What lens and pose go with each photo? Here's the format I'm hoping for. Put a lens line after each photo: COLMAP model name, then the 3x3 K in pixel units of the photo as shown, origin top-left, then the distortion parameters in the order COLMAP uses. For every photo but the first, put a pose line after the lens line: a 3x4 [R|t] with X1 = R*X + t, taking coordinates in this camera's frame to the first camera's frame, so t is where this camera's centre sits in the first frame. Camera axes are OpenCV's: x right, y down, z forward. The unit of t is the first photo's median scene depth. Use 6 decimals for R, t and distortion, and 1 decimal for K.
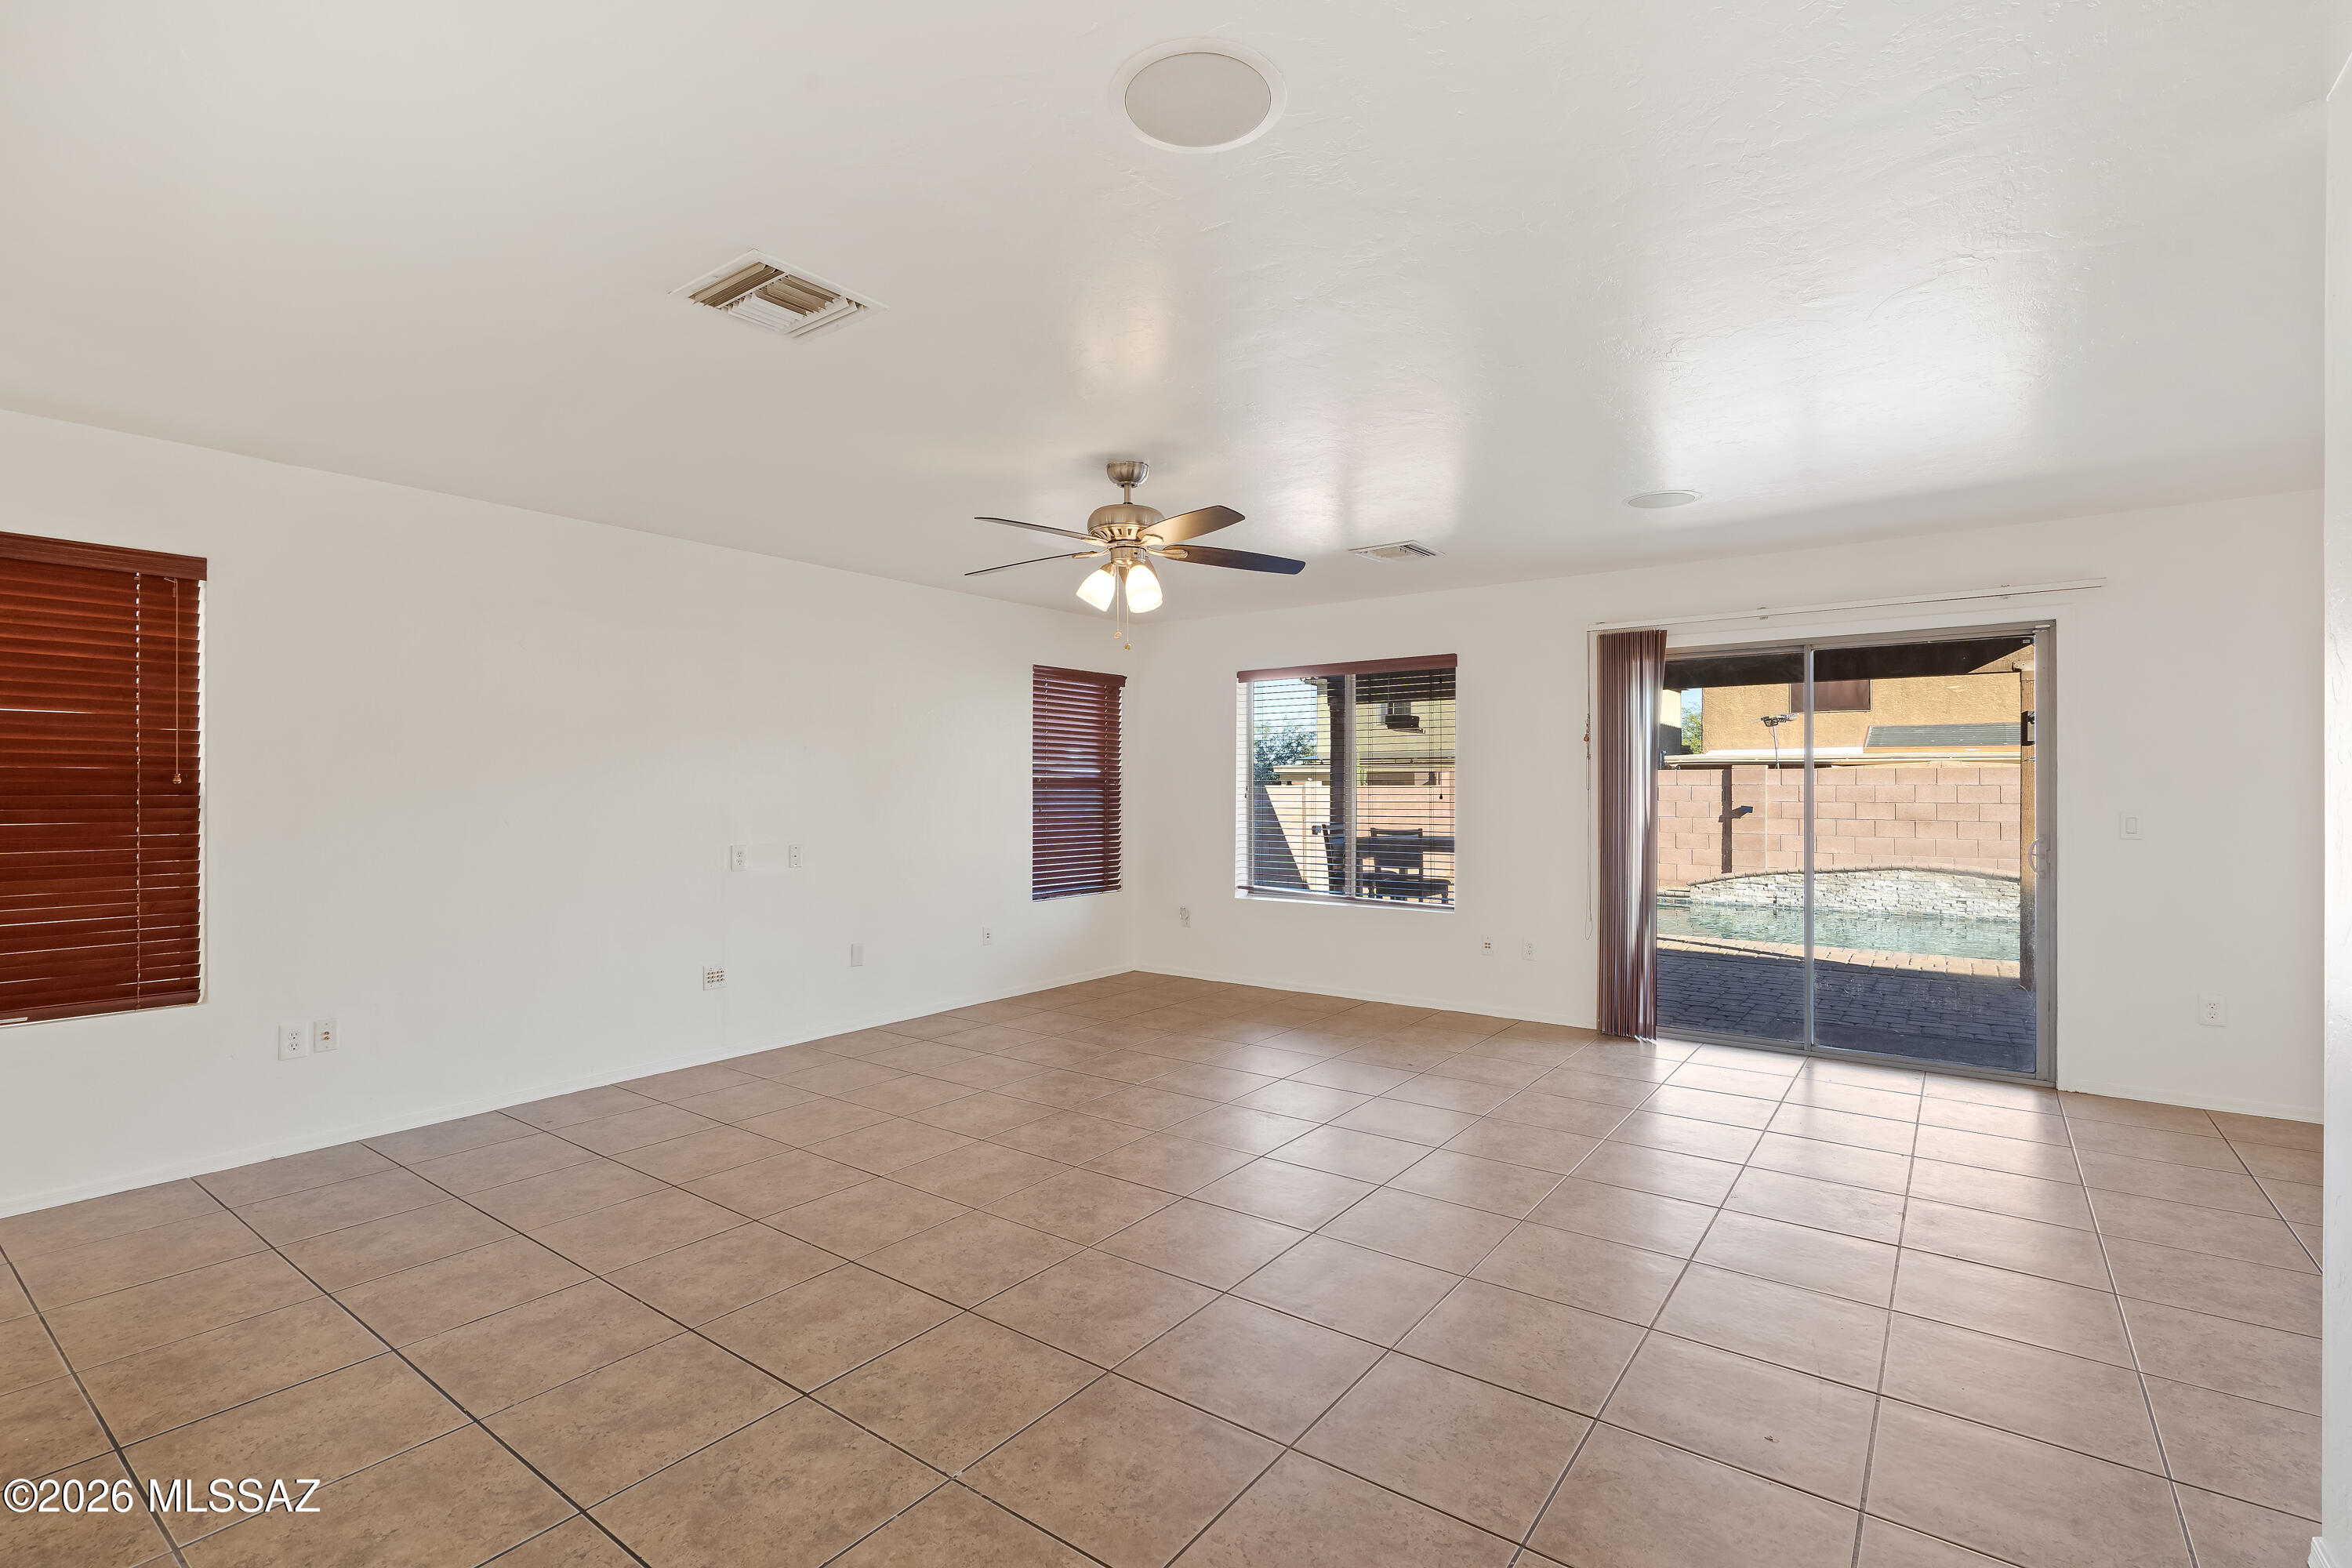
lens RADIAL K [[1070.0, 0, 1166.5], [0, 1070.0, 777.3], [0, 0, 1]] dist [-0.001761, 0.000636]
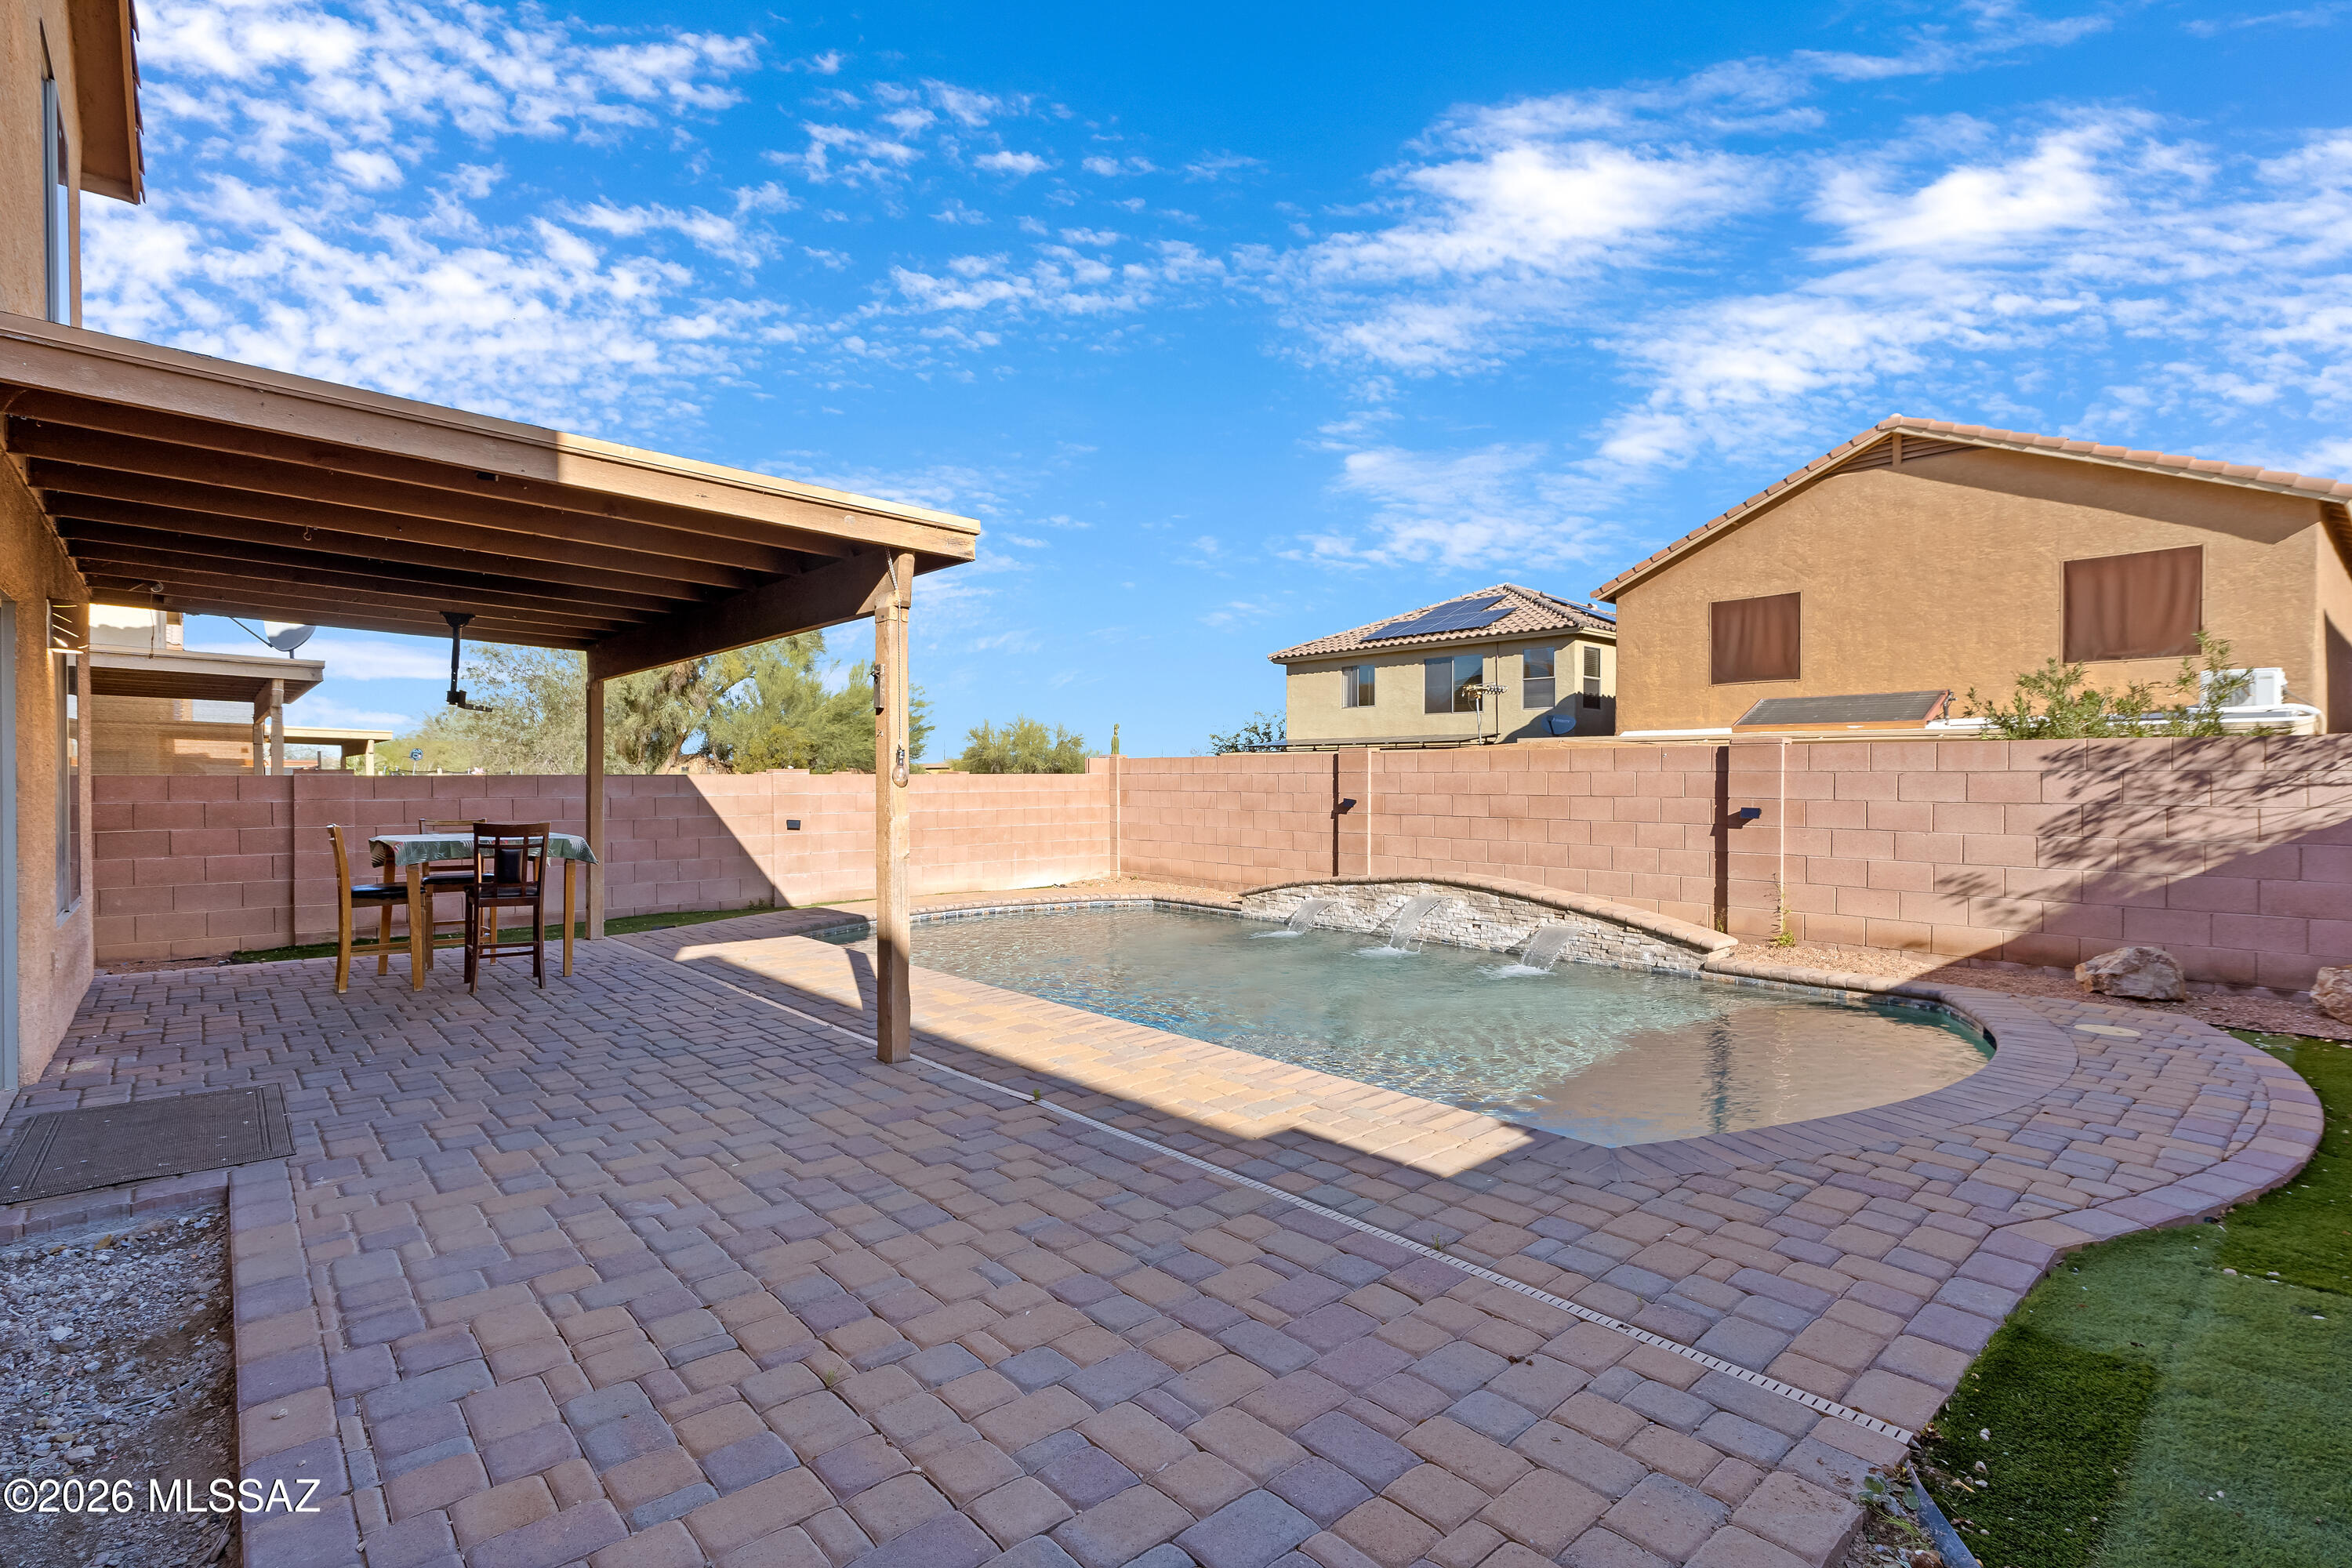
lens RADIAL K [[1070.0, 0, 1176.1], [0, 1070.0, 782.2], [0, 0, 1]] dist [-0.001761, 0.000636]
pose [[0.984677, 0.000097, -0.174386, 1.453060], [0.002489, 0.999890, 0.014611, 0.006412], [0.174368, -0.014821, 0.984569, 0.474918]]
